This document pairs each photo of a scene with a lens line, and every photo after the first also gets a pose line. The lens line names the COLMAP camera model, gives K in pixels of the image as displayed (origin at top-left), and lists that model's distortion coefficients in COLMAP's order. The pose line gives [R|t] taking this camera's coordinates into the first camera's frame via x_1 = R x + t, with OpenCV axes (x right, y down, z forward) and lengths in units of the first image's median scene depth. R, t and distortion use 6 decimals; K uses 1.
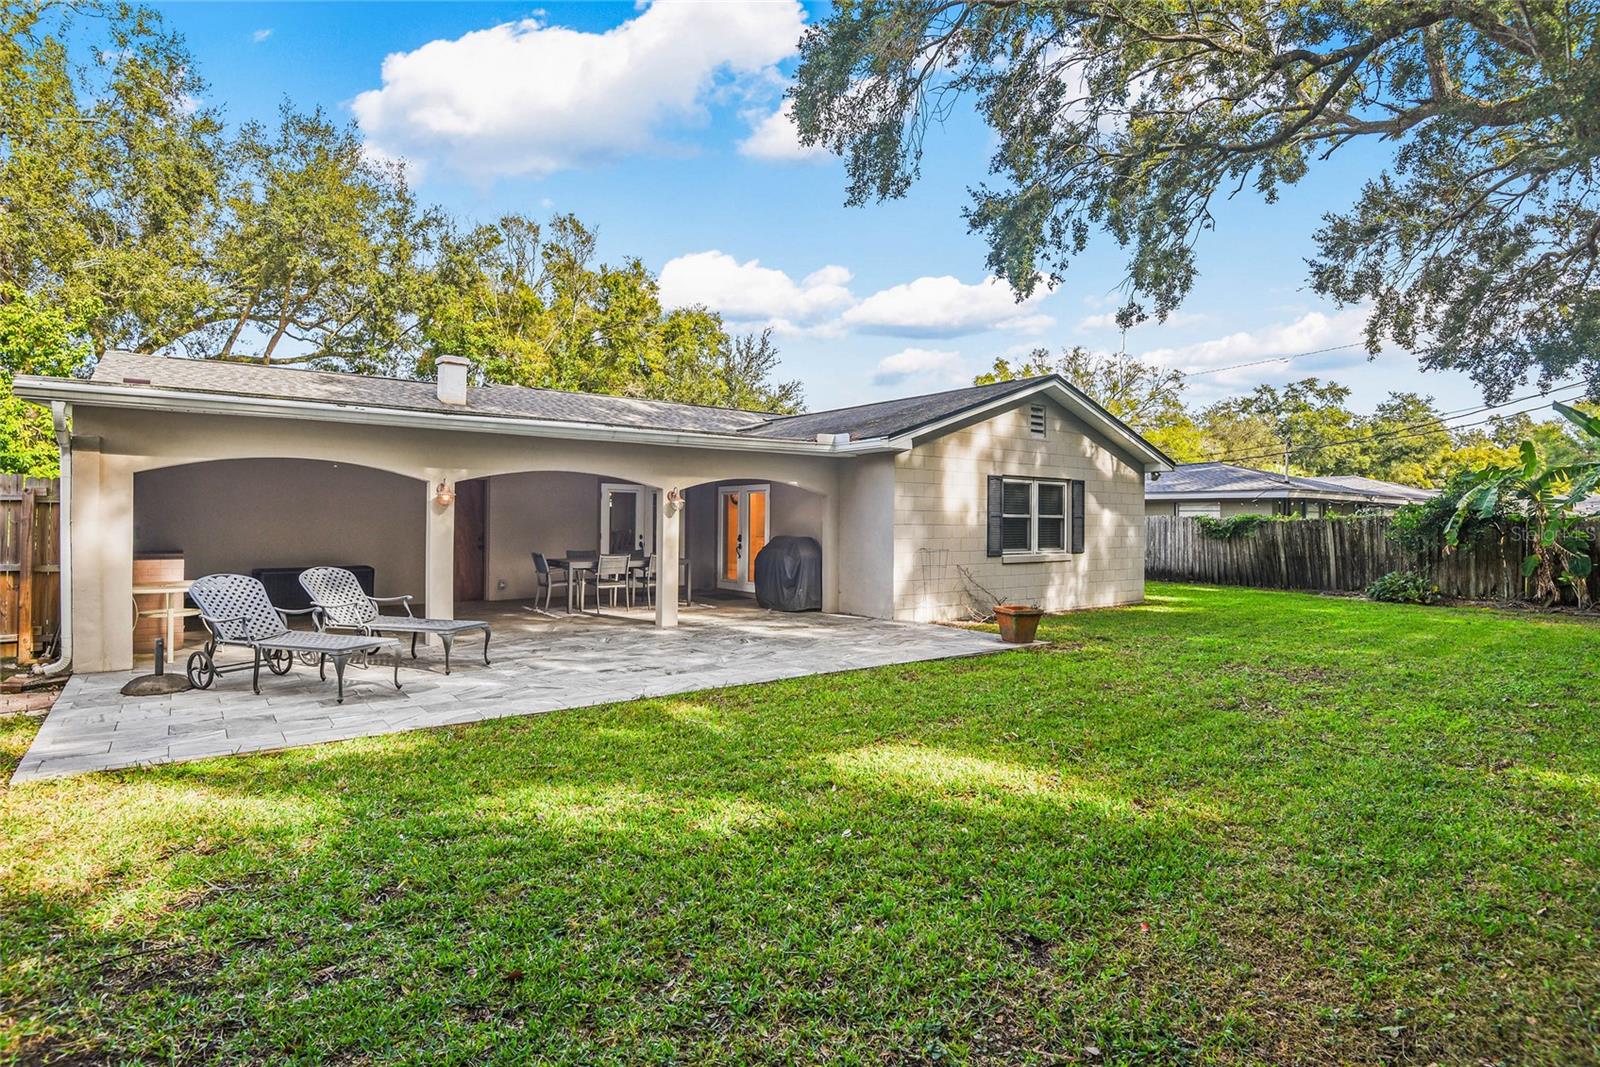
lens RADIAL K [[832.4, 0, 798.4], [0, 832.4, 532.4], [0, 0, 1]] dist [-0.029794, -0.000935]
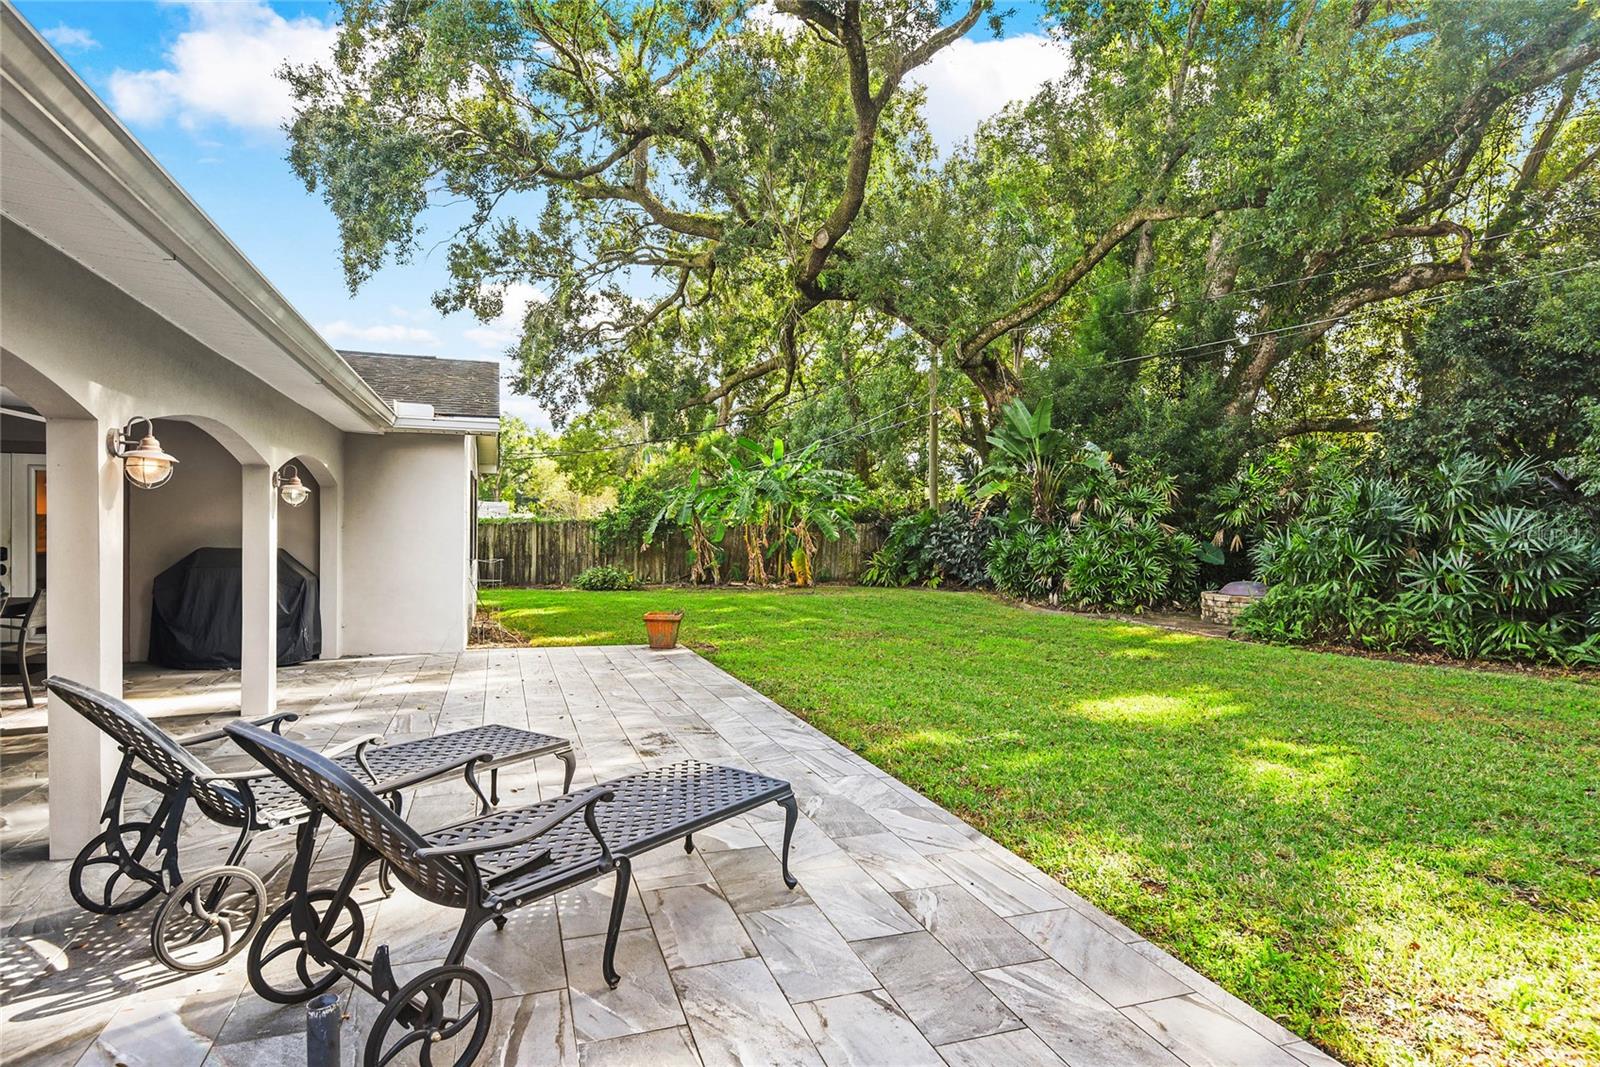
lens RADIAL K [[866.2, 0, 799.6], [0, 866.2, 533.4], [0, 0, 1]] dist [0.000278, 0.000033]
pose [[0.317510, -0.007042, 0.948229, -0.491717], [0.005915, 0.999968, 0.005446, -0.006842], [-0.948236, 0.003879, 0.317541, 0.388716]]
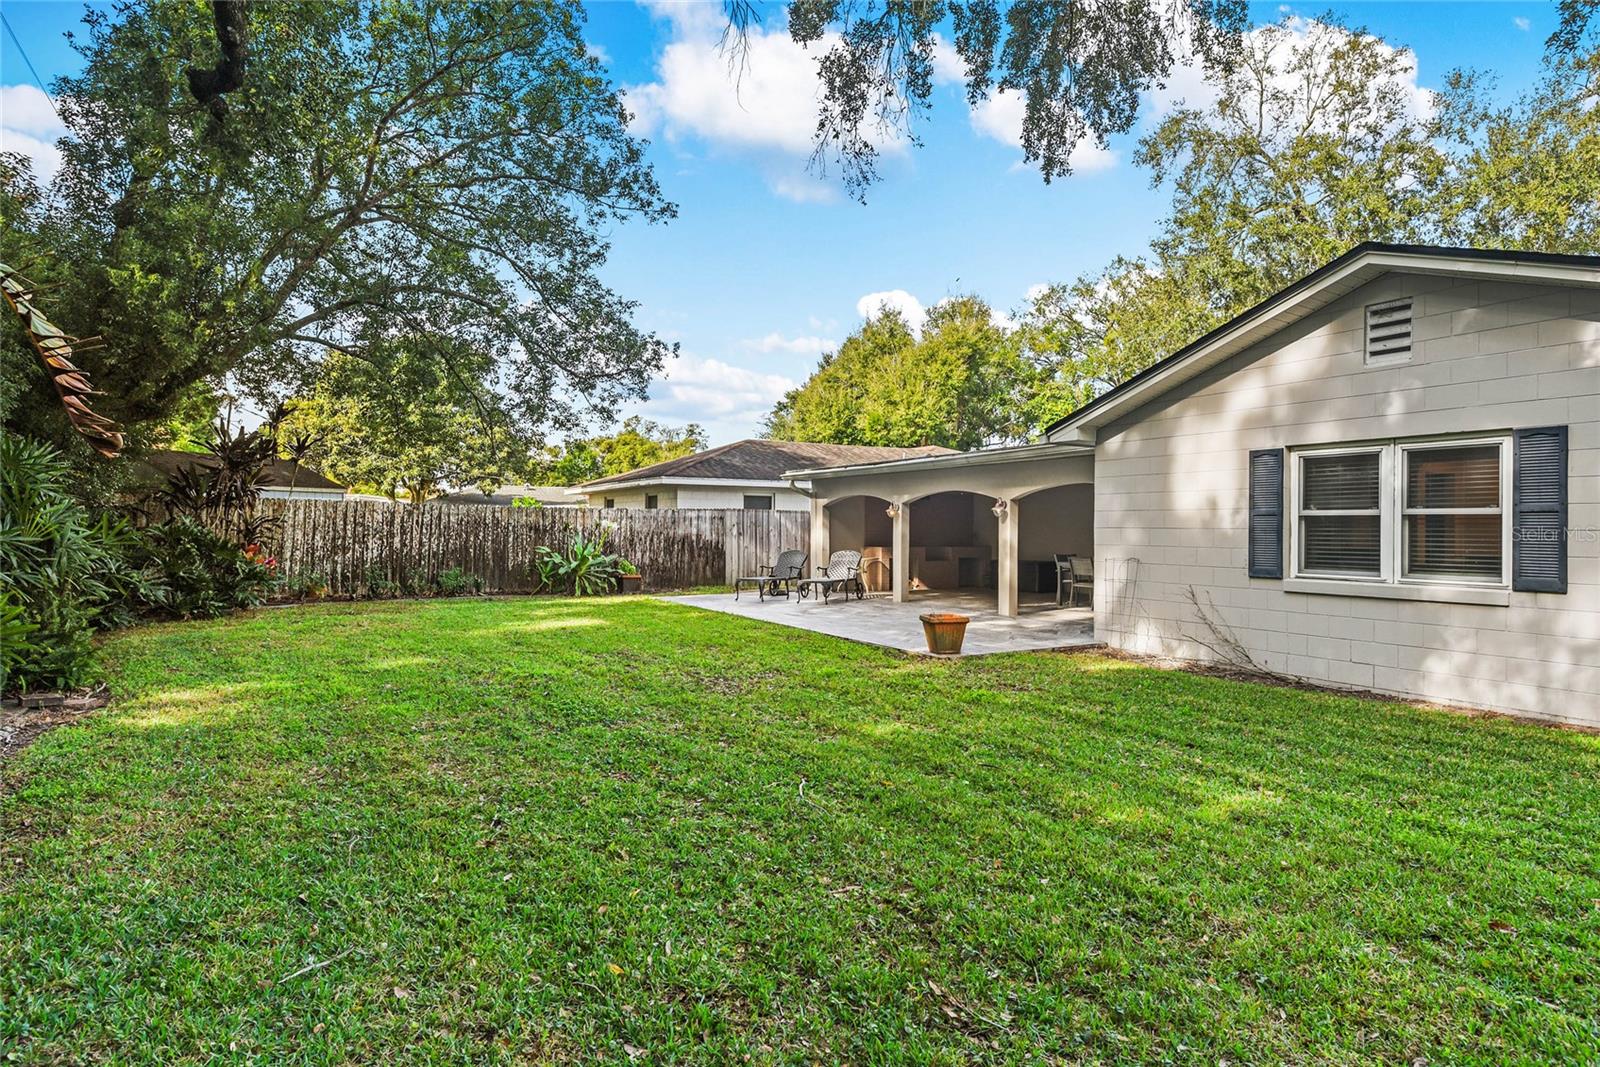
lens RADIAL K [[916.3, 0, 799.2], [0, 916.3, 529.2], [0, 0, 1]] dist [-0.000681, -0.000107]
pose [[-0.143044, -0.005055, -0.989703, 0.963915], [-0.015153, 0.999881, -0.002917, -0.001077], [0.989600, 0.014580, -0.143104, 0.748314]]
